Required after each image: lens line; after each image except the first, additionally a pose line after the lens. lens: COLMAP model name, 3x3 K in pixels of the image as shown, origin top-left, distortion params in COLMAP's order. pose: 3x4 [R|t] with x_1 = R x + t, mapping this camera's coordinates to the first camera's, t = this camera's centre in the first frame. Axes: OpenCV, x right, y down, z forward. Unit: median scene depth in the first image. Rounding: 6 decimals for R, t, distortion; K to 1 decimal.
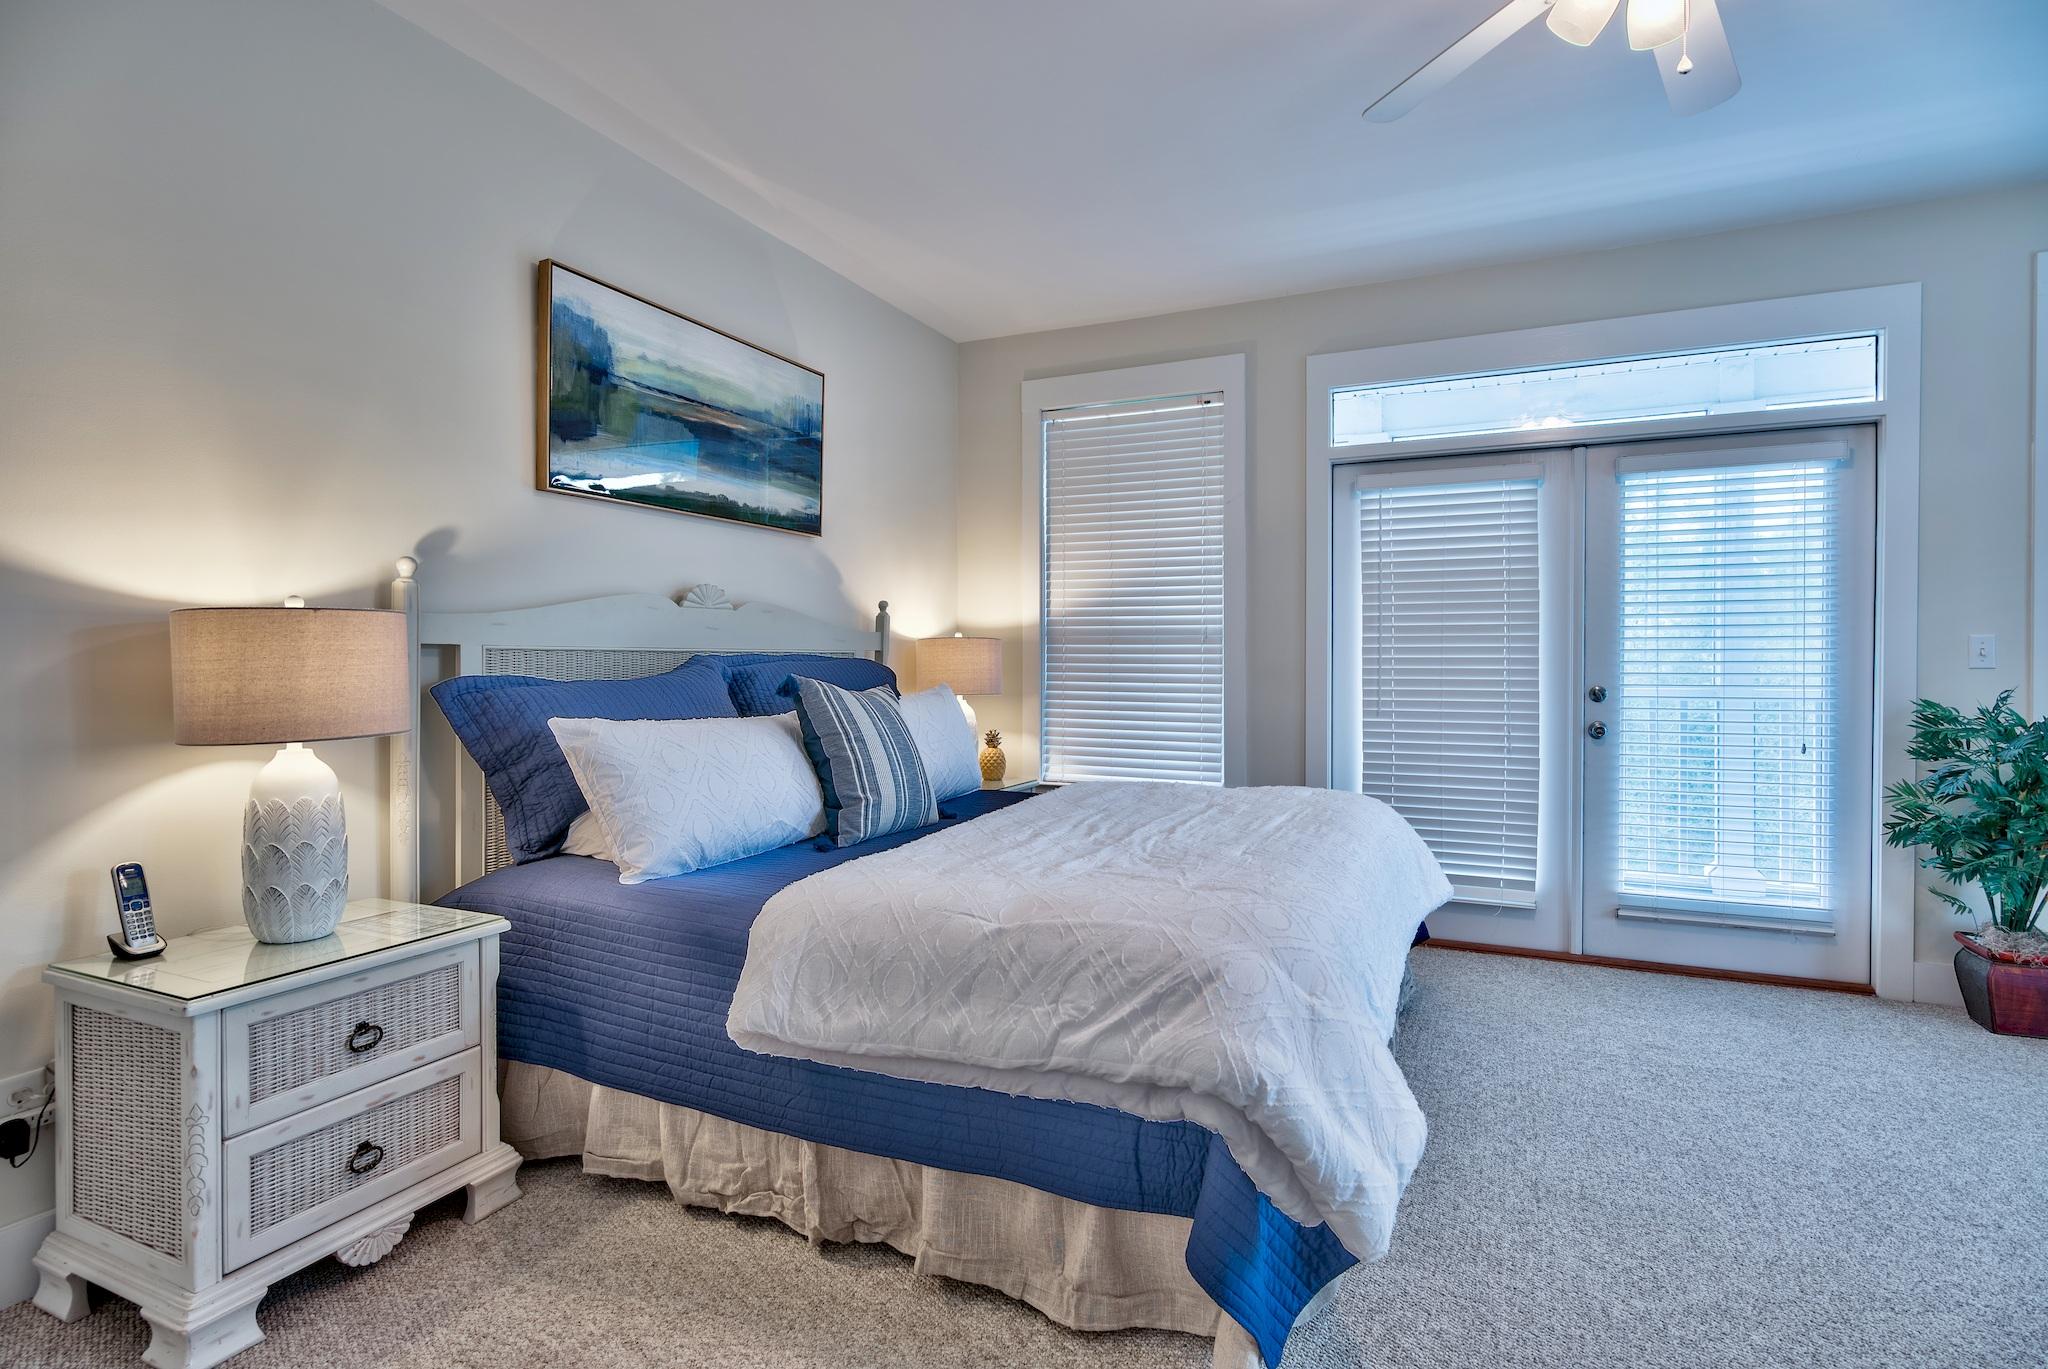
lens RADIAL K [[996.3, 0, 1031.4], [0, 996.3, 670.9], [0, 0, 1]] dist [-0.004583, -0.000352]
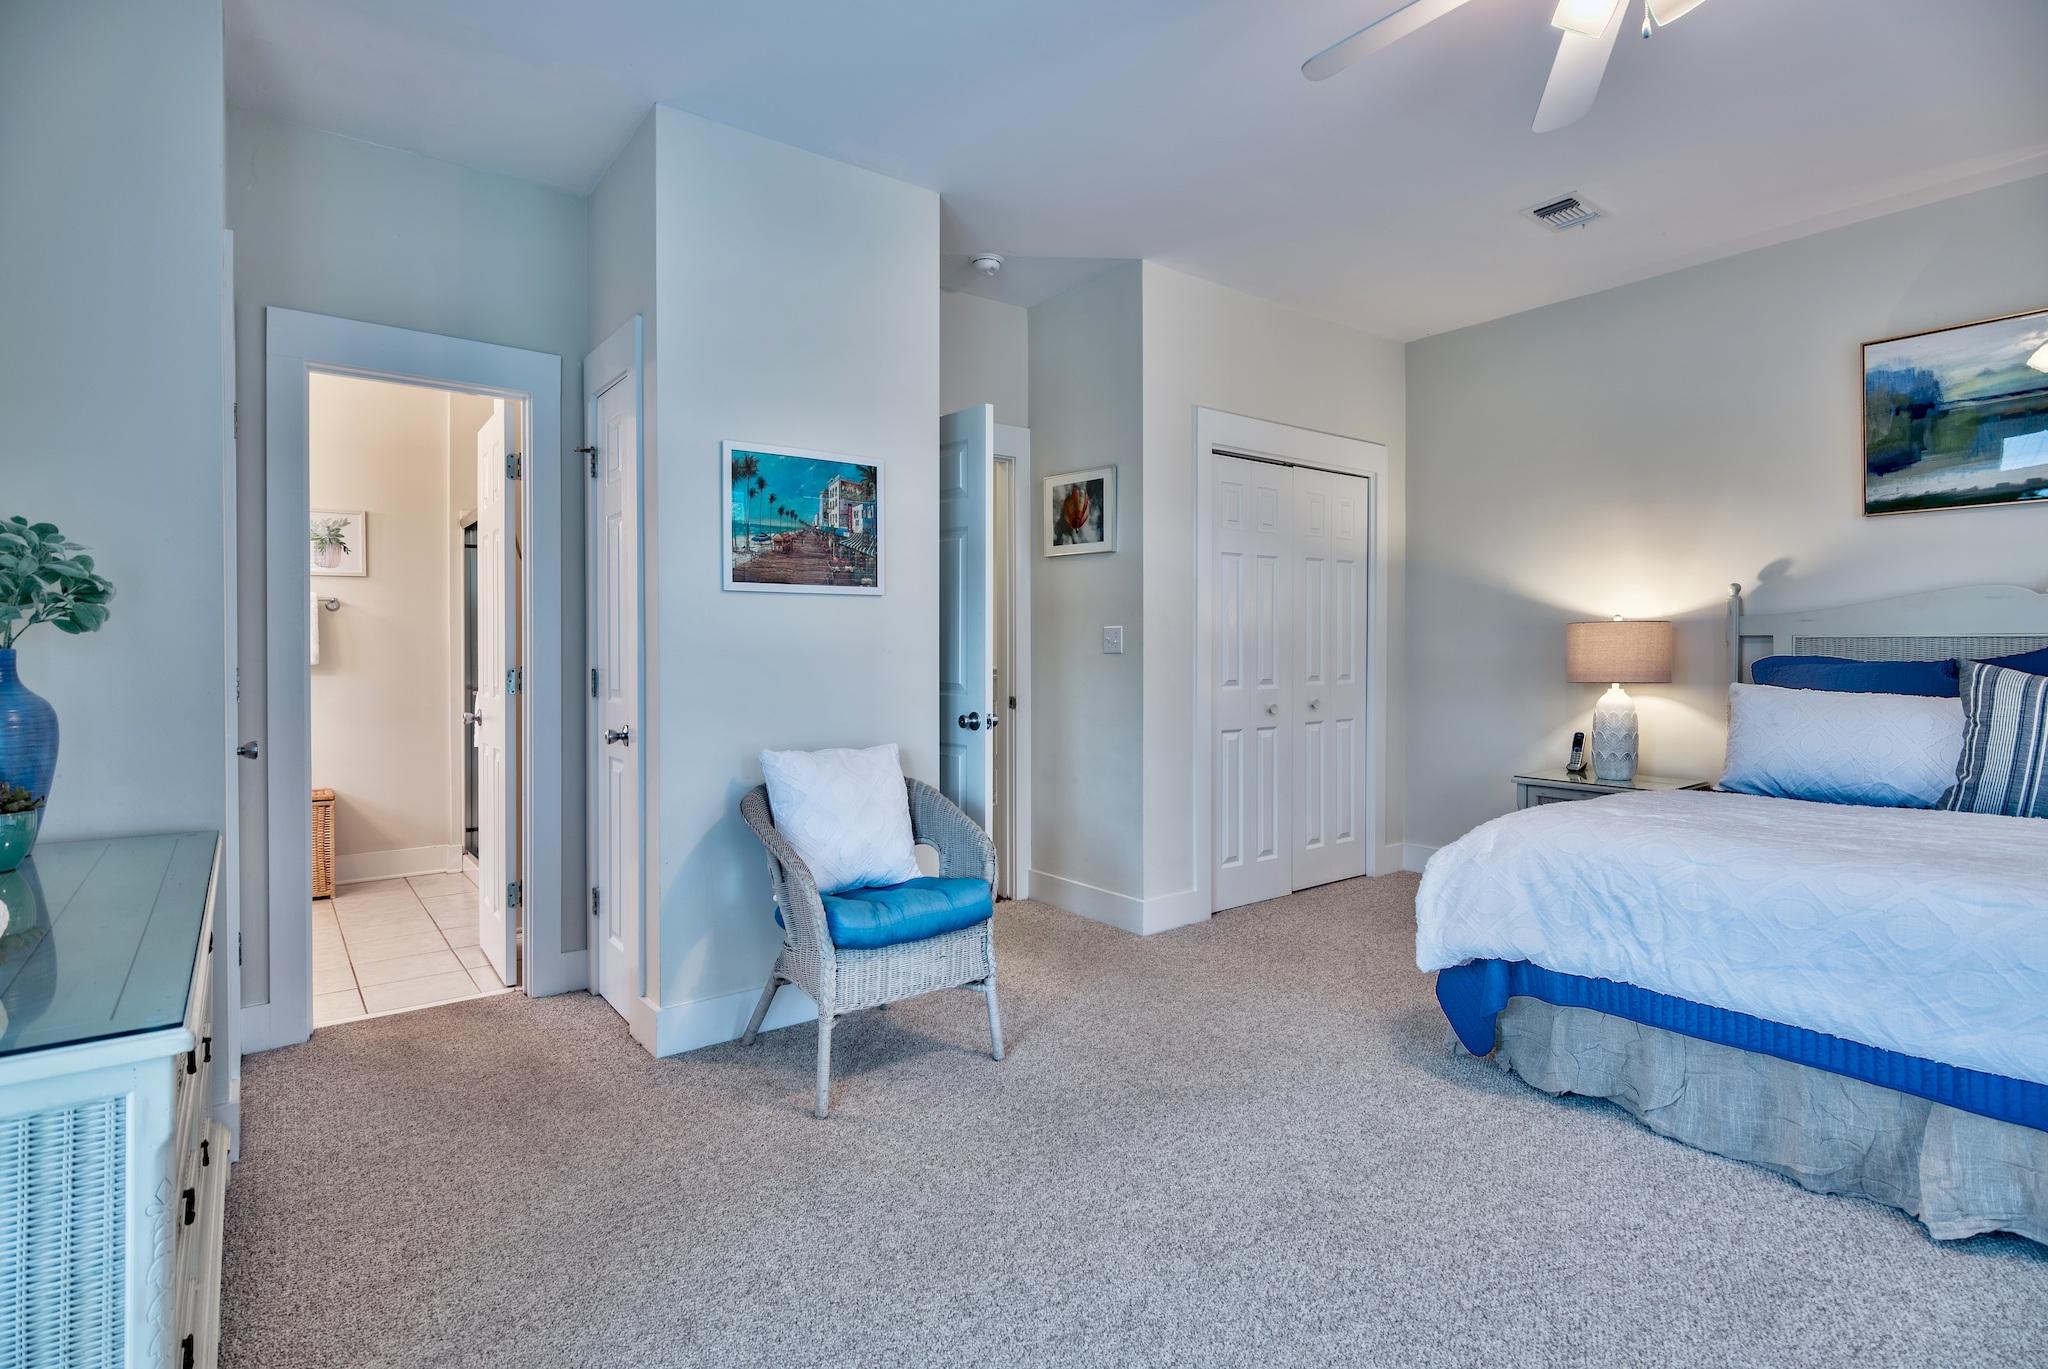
lens RADIAL K [[996.3, 0, 1043.2], [0, 996.3, 655.7], [0, 0, 1]] dist [-0.004583, -0.000352]
pose [[-0.441658, 0.011371, -0.897112, 1.058191], [-0.004219, 0.999882, 0.014751, -0.010309], [0.897174, 0.010300, -0.441558, 0.539086]]
